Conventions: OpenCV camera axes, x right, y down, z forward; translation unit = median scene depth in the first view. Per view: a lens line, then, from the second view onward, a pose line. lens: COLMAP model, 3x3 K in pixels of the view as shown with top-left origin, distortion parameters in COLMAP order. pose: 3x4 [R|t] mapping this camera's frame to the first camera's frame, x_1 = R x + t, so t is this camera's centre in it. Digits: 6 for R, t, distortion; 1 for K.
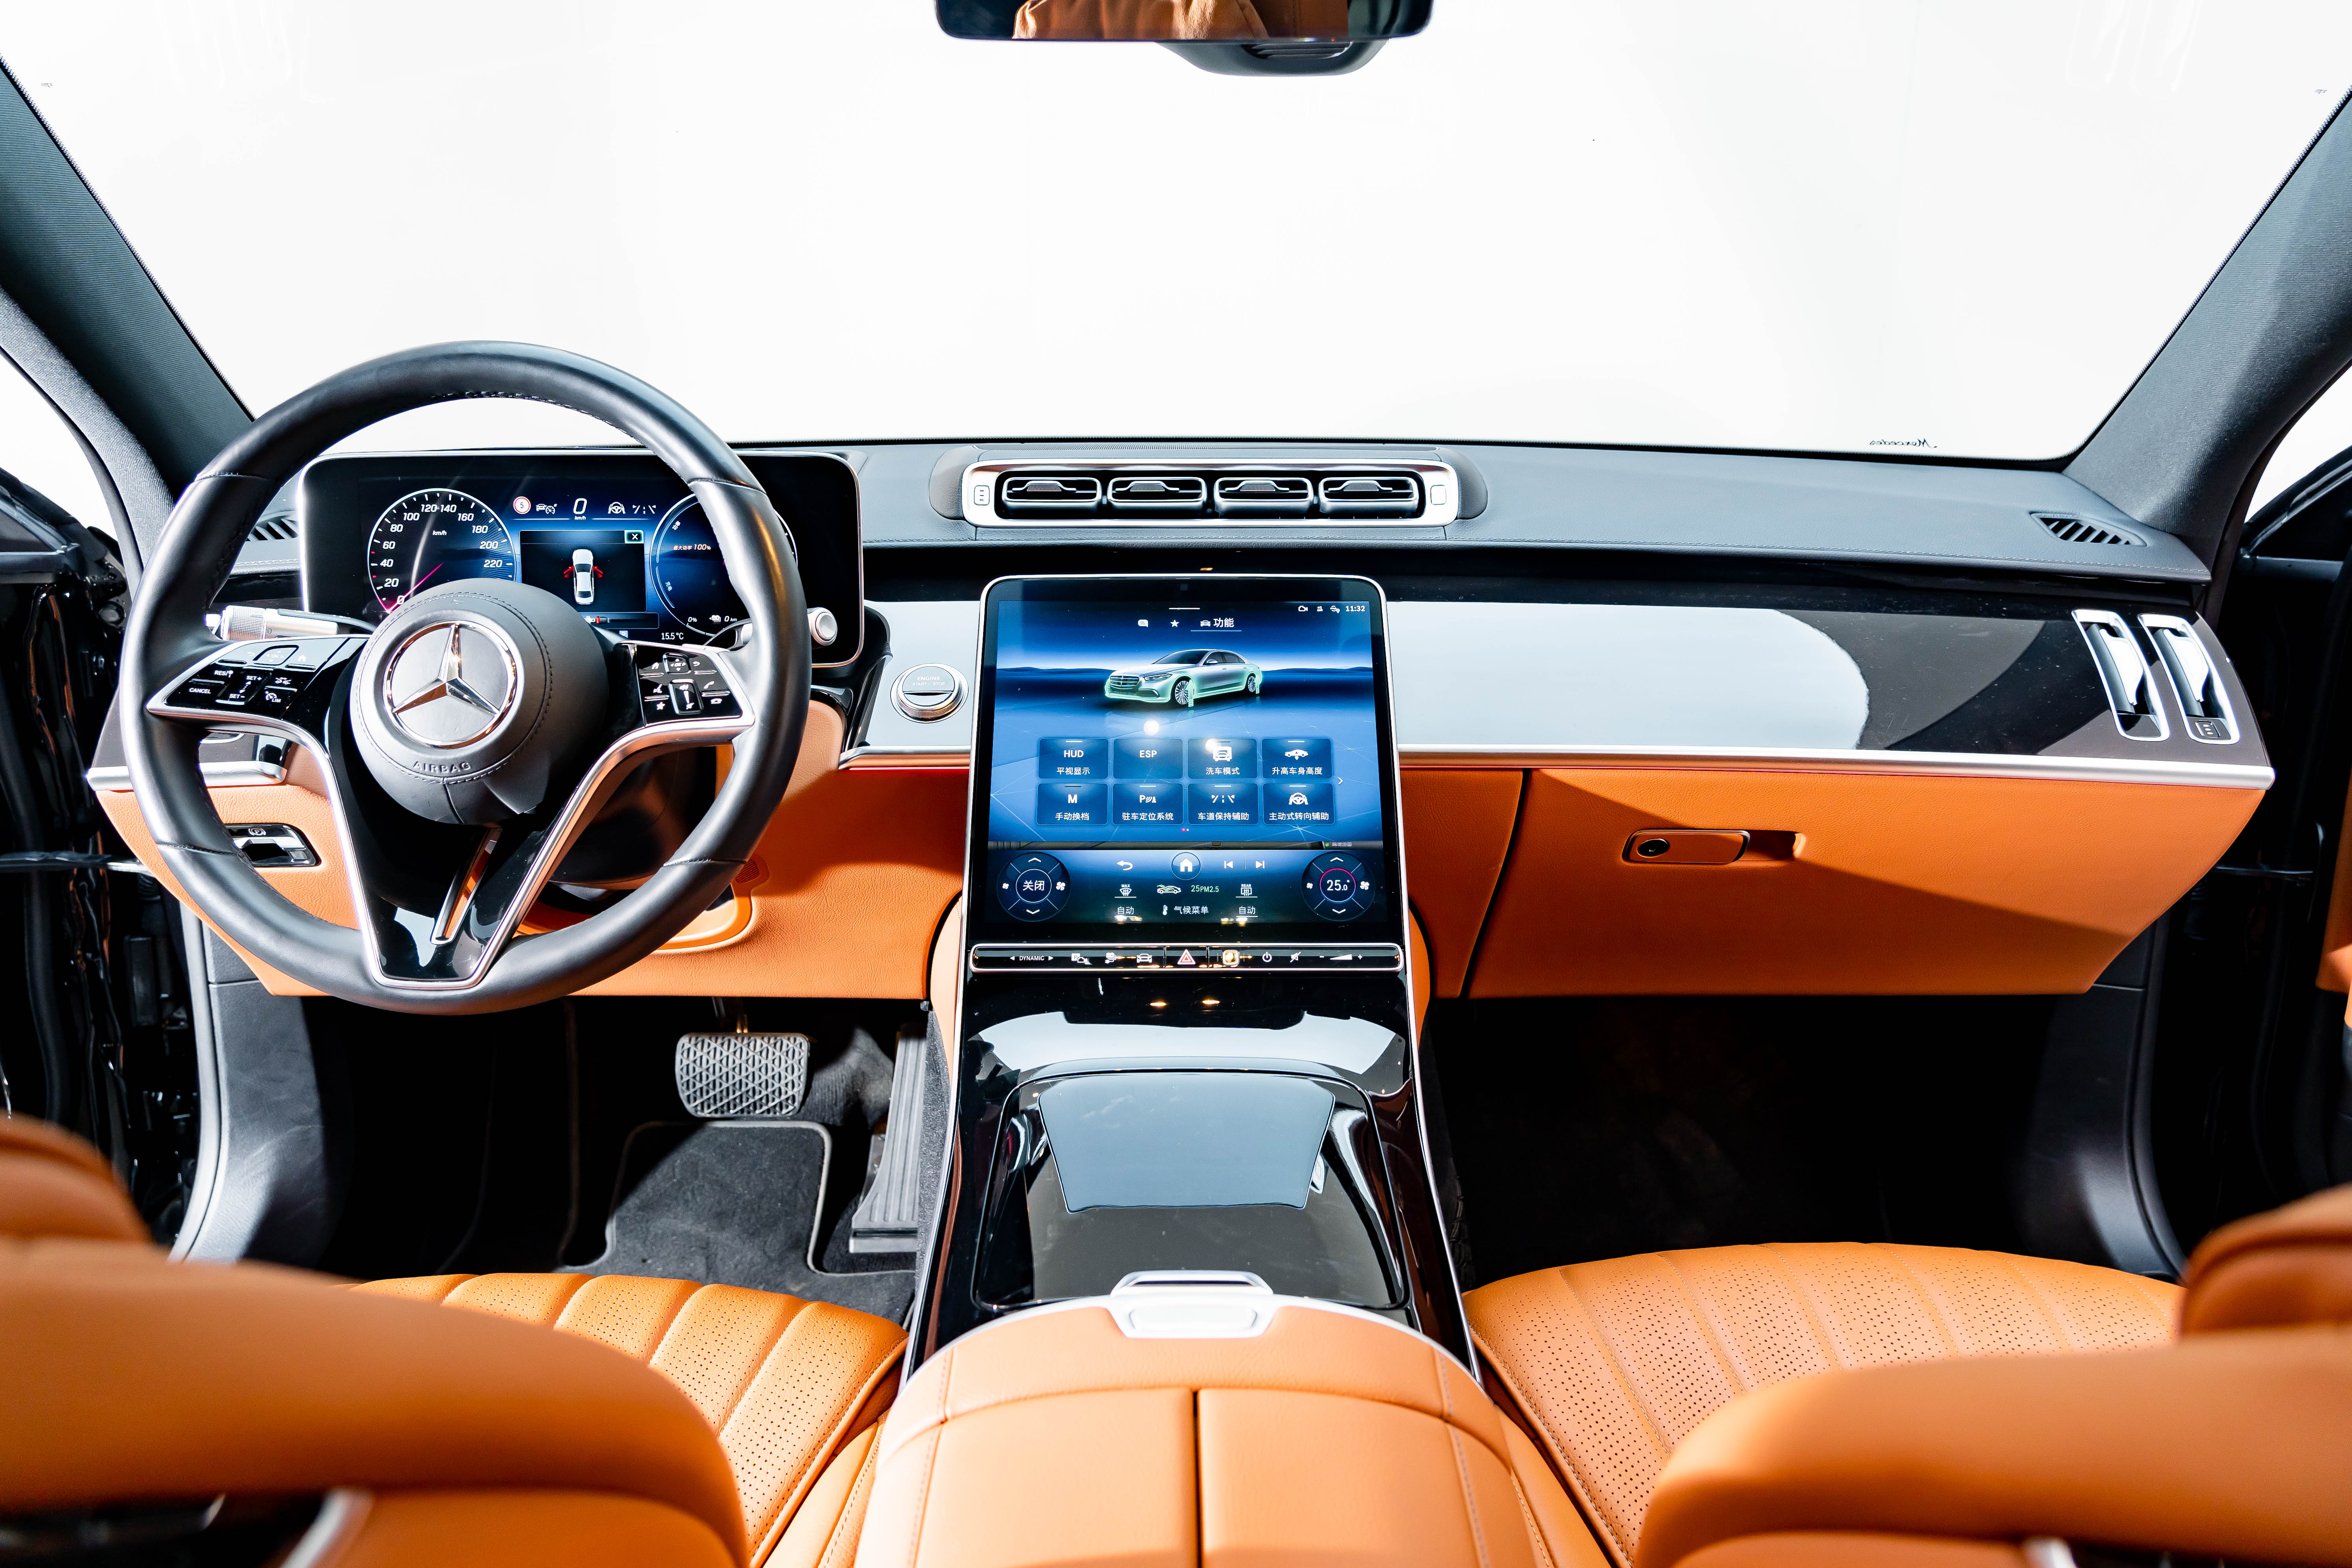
lens RADIAL K [[1679.0, 0, 1158.4], [0, 1679.0, 766.0], [0, 0, 1]] dist [-0.031882, 0.014775]
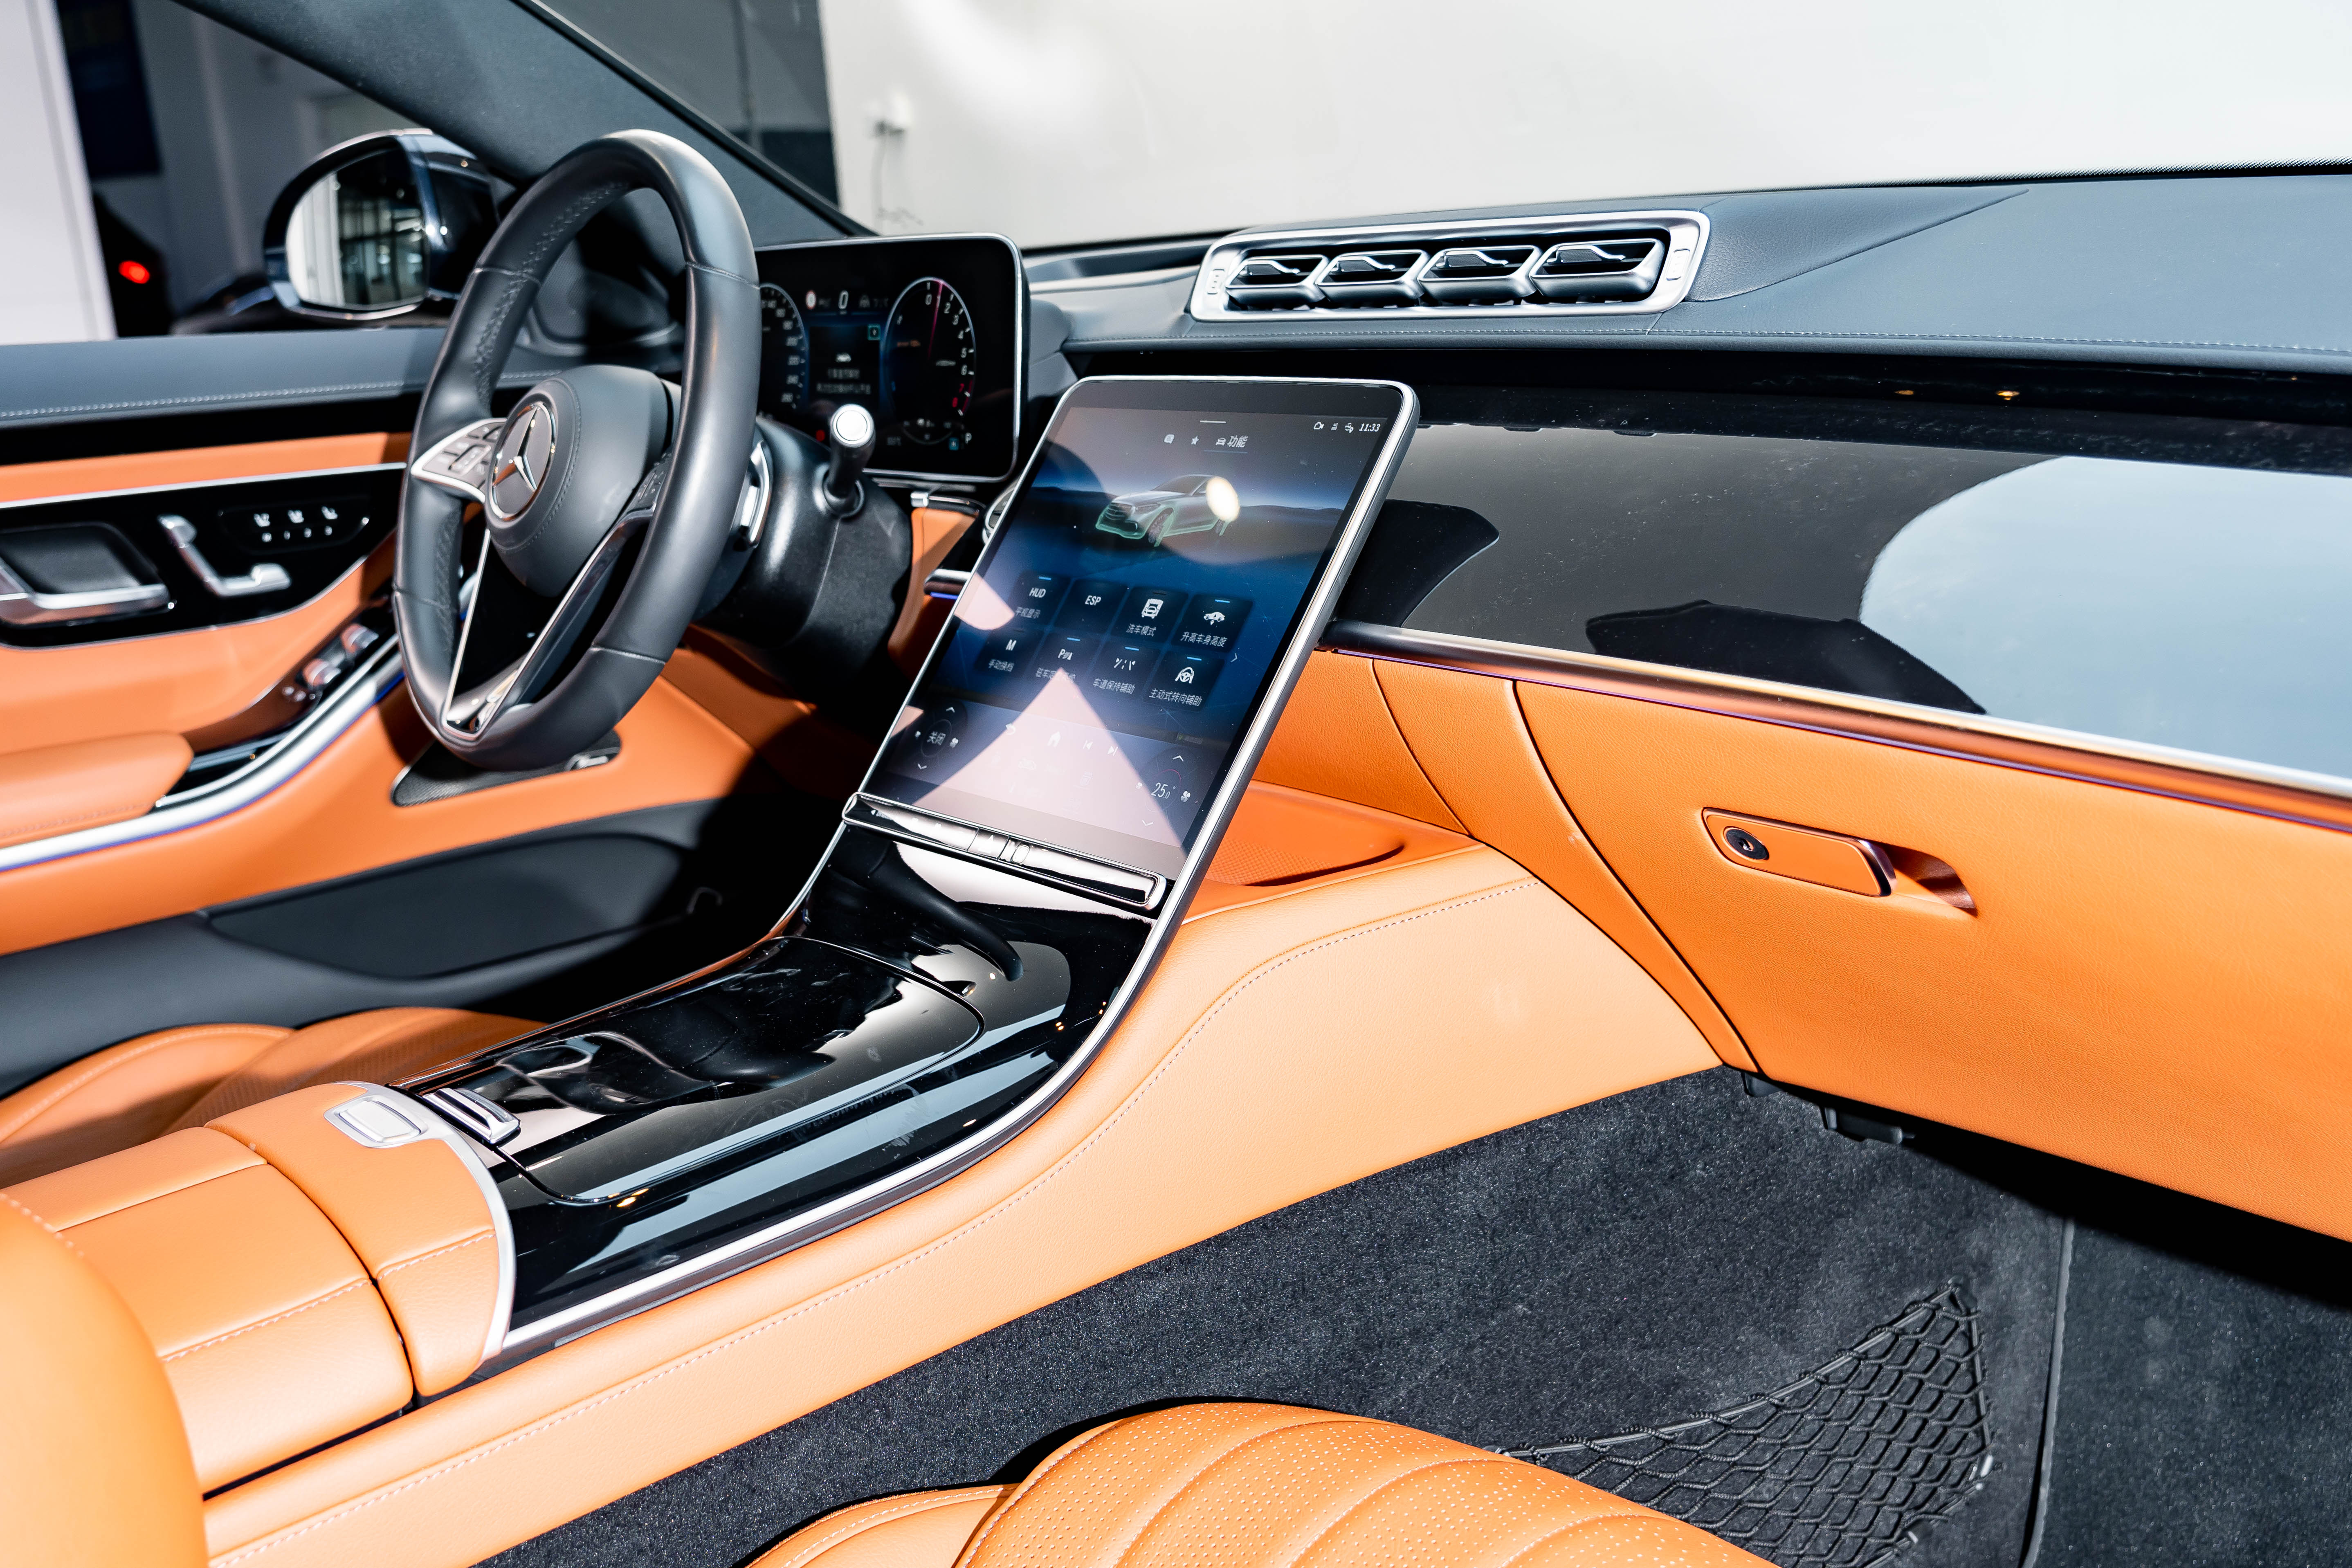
lens RADIAL K [[2276.0, 0, 1189.1], [0, 2276.0, 791.1], [0, 0, 1]] dist [0.016355, 0.000000]
pose [[0.631198, 0.146219, -0.761715, 0.810302], [-0.121182, 0.988600, 0.089353, -0.018872], [0.766097, 0.035907, 0.641721, 0.328924]]
